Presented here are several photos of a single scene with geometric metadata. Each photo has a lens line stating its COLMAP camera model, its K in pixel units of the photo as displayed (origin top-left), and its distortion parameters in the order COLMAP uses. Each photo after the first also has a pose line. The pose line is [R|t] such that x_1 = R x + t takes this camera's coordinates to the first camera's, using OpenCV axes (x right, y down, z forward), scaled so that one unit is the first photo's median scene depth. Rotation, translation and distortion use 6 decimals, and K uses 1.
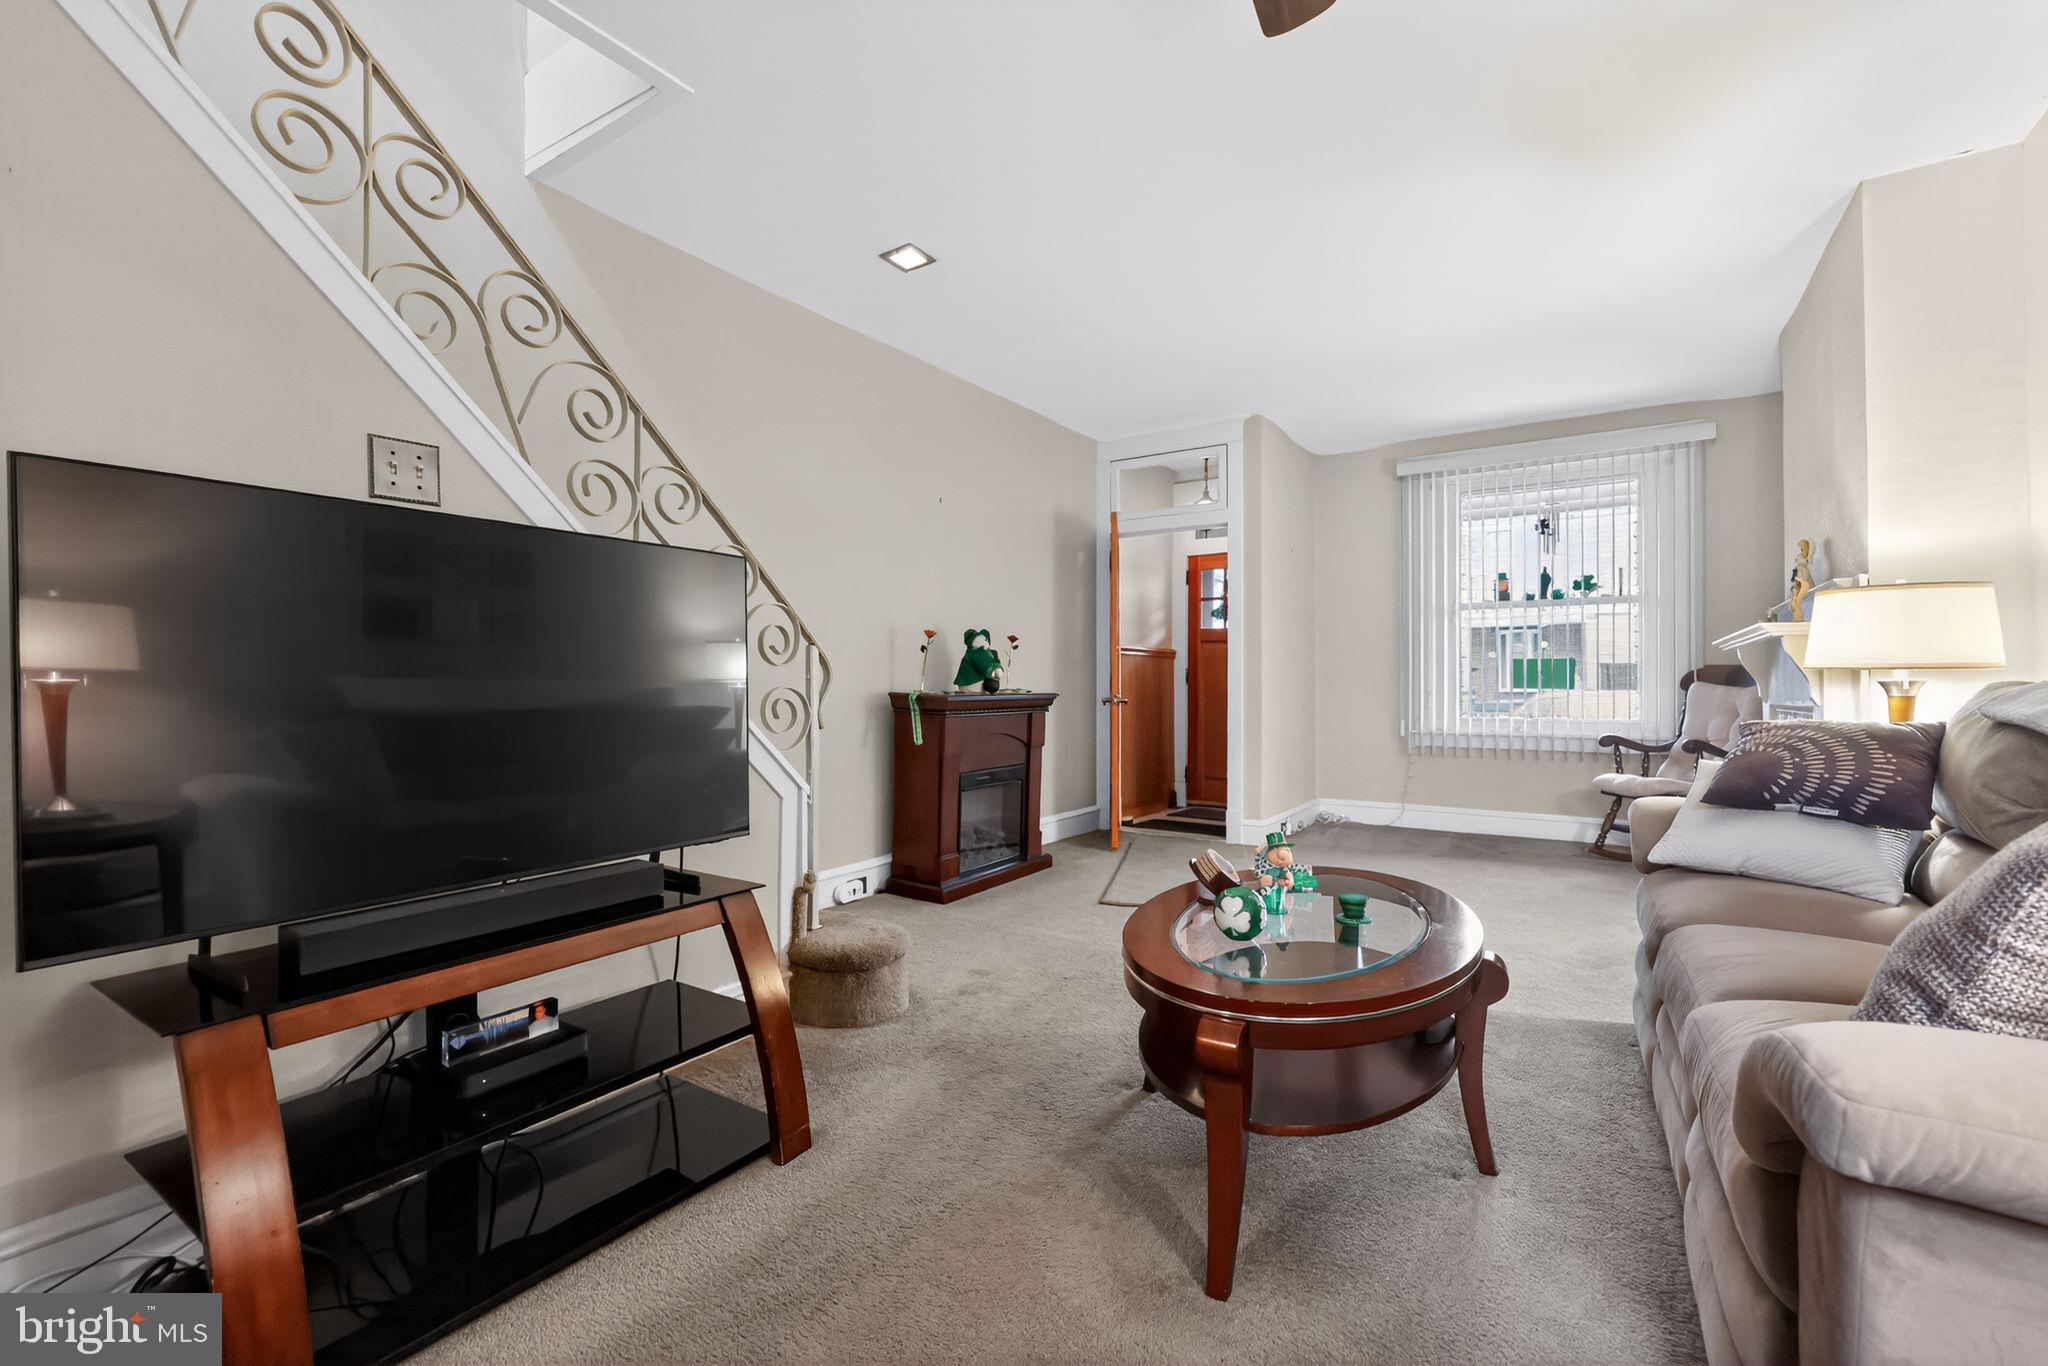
lens RADIAL K [[888.8, 0, 1024.0], [0, 888.8, 683.0], [0, 0, 1]] dist [0.012815, 0.000050]
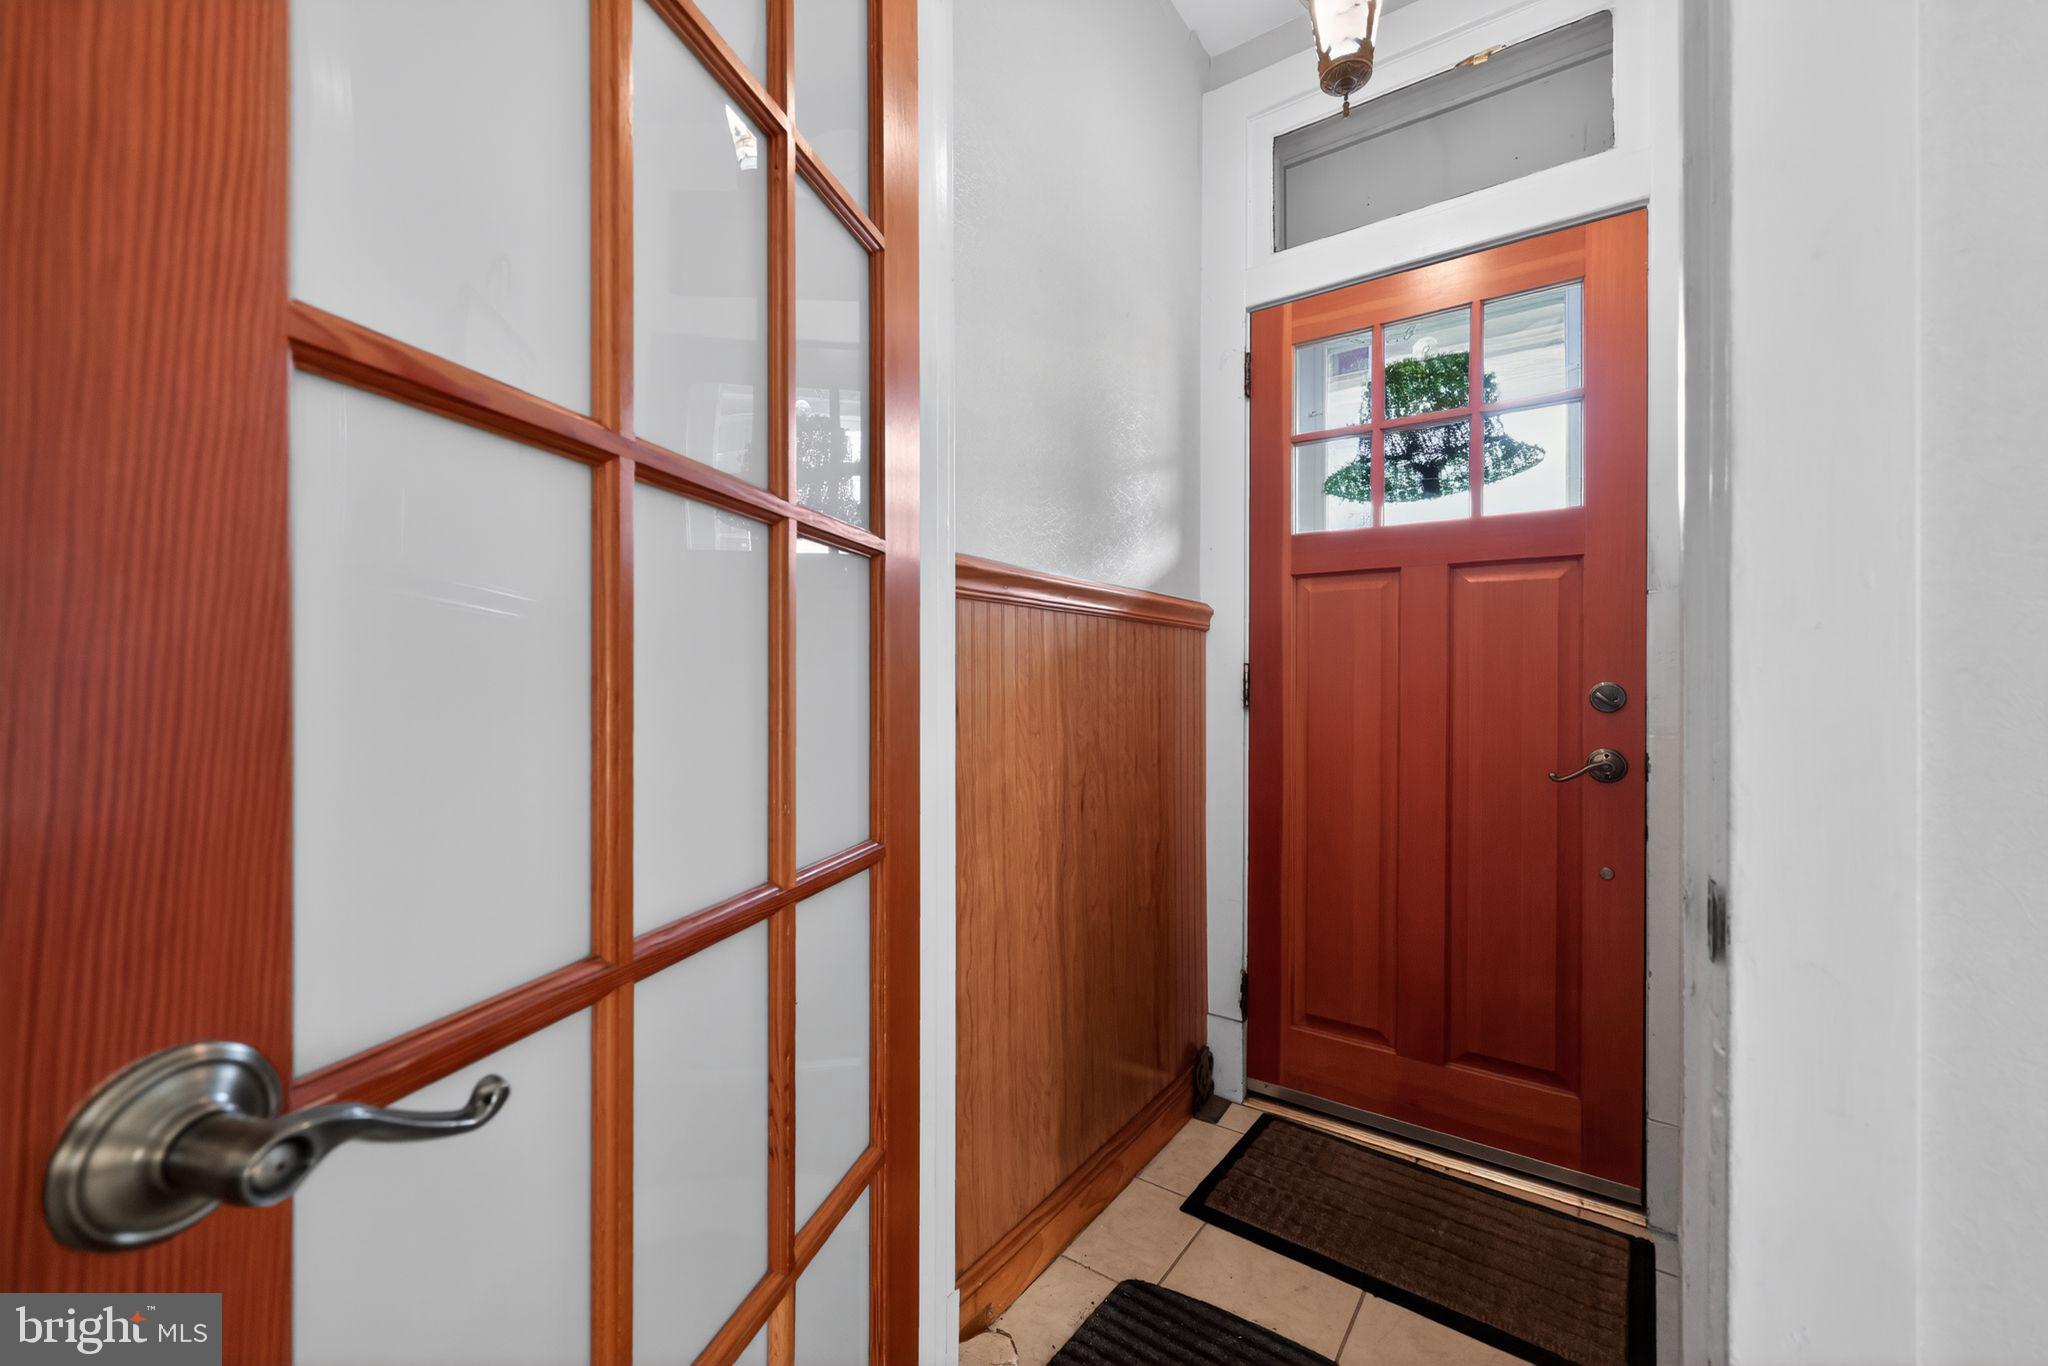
lens RADIAL K [[823.7, 0, 1024.0], [0, 823.7, 683.0], [0, 0, 1]] dist [-0.001429, -0.000151]
pose [[0.999006, 0.001407, -0.044546, 0.144282], [-0.001527, 0.999995, -0.002641, -0.009506], [0.044543, 0.002707, 0.999004, 0.864671]]
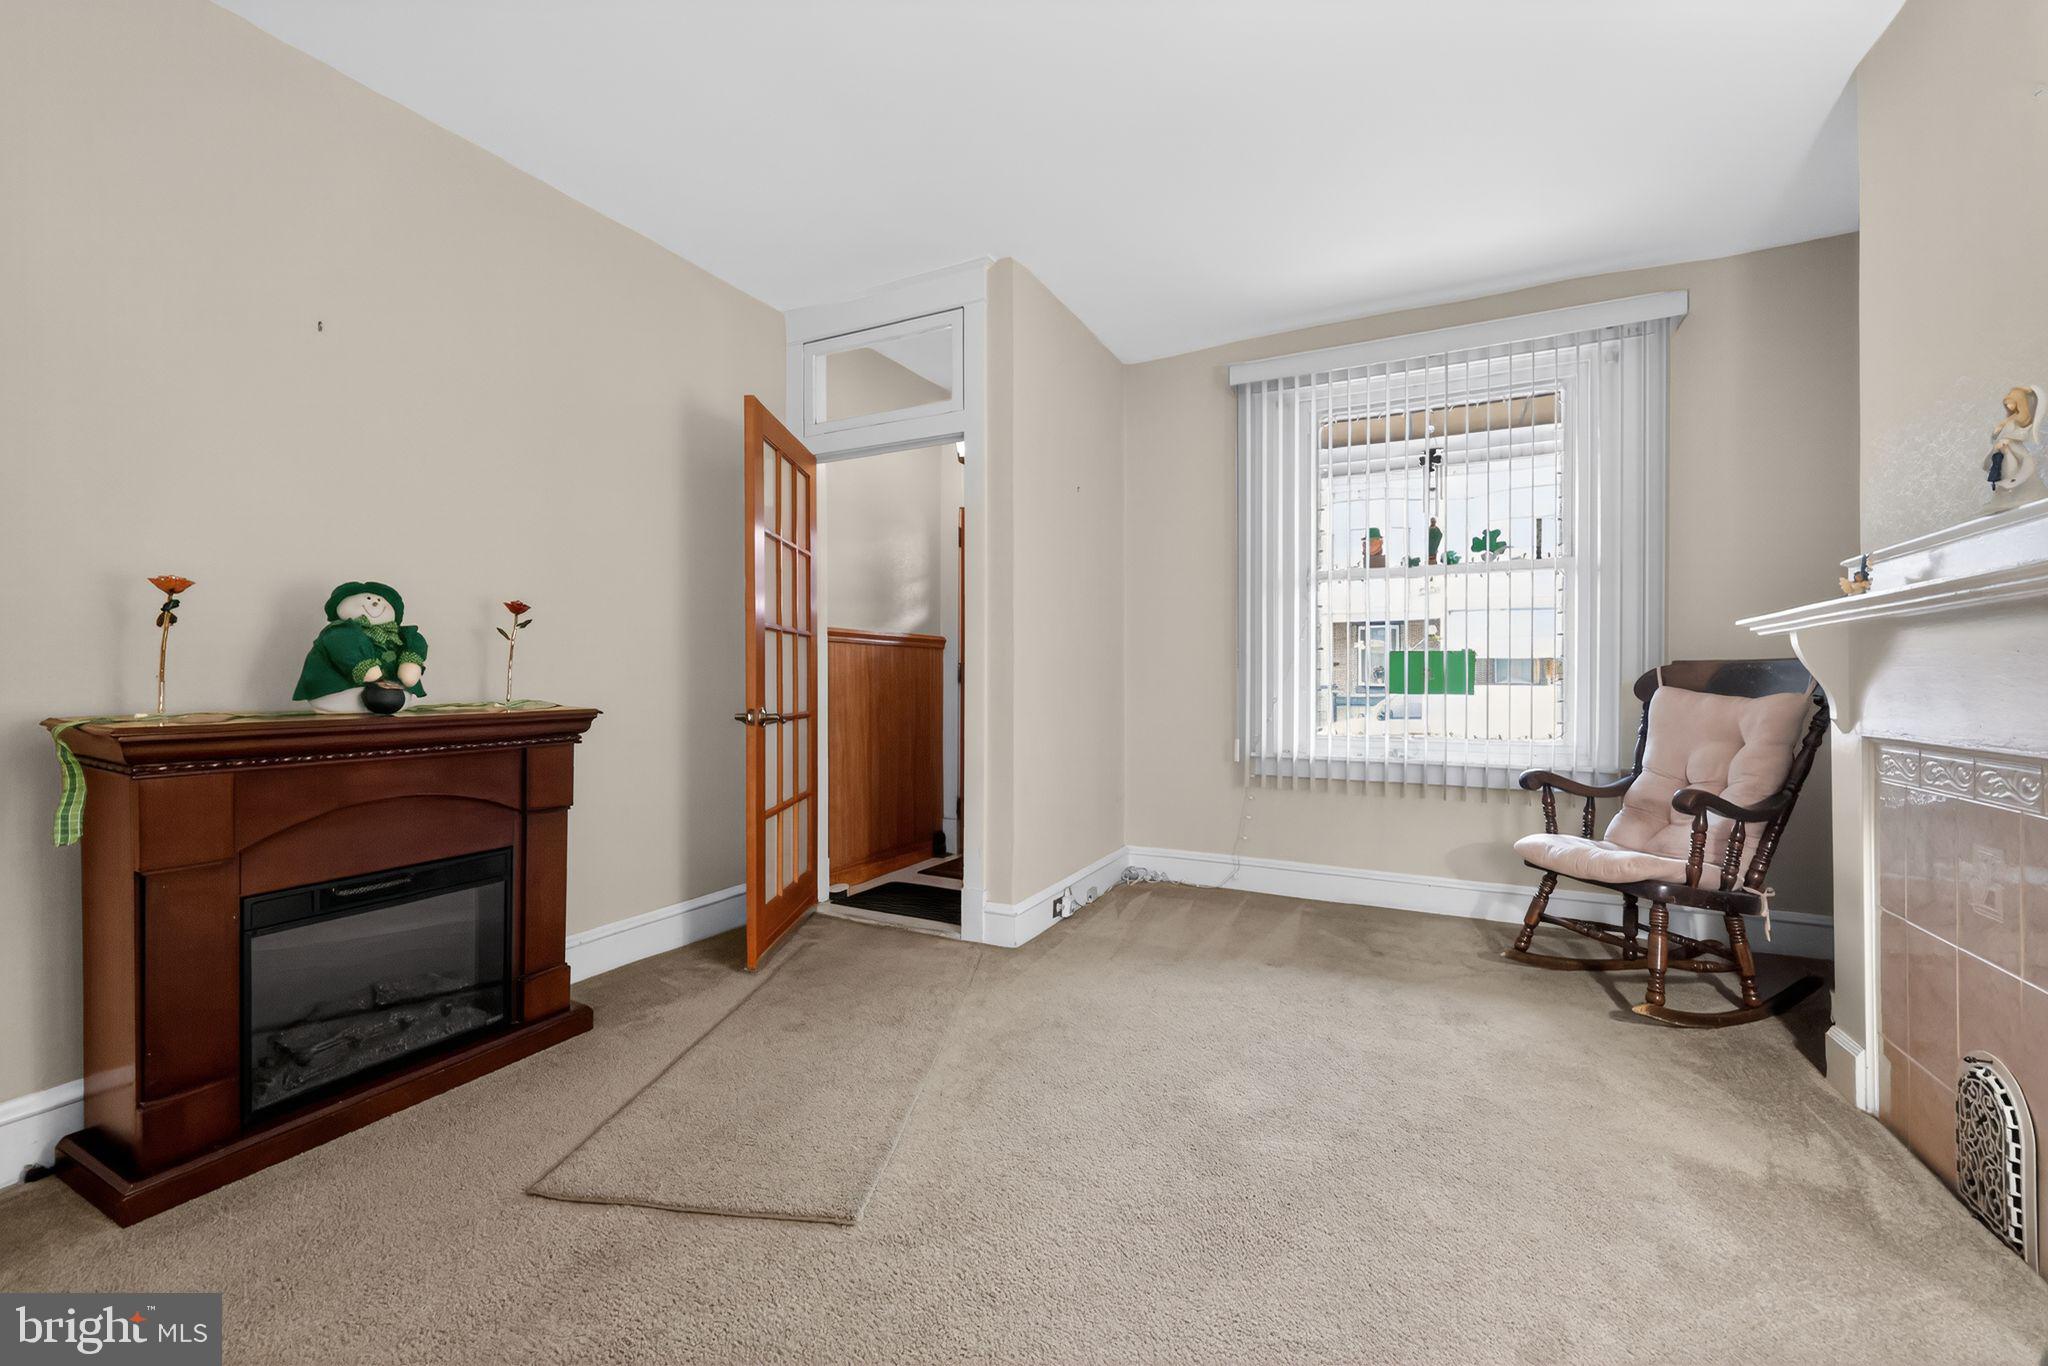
lens RADIAL K [[823.7, 0, 1024.0], [0, 823.7, 683.0], [0, 0, 1]] dist [-0.001429, -0.000151]
pose [[0.994536, 0.000903, 0.104389, 0.203706], [-0.002012, 0.999943, 0.010523, -0.008559], [-0.104374, -0.010675, 0.994481, 0.401597]]
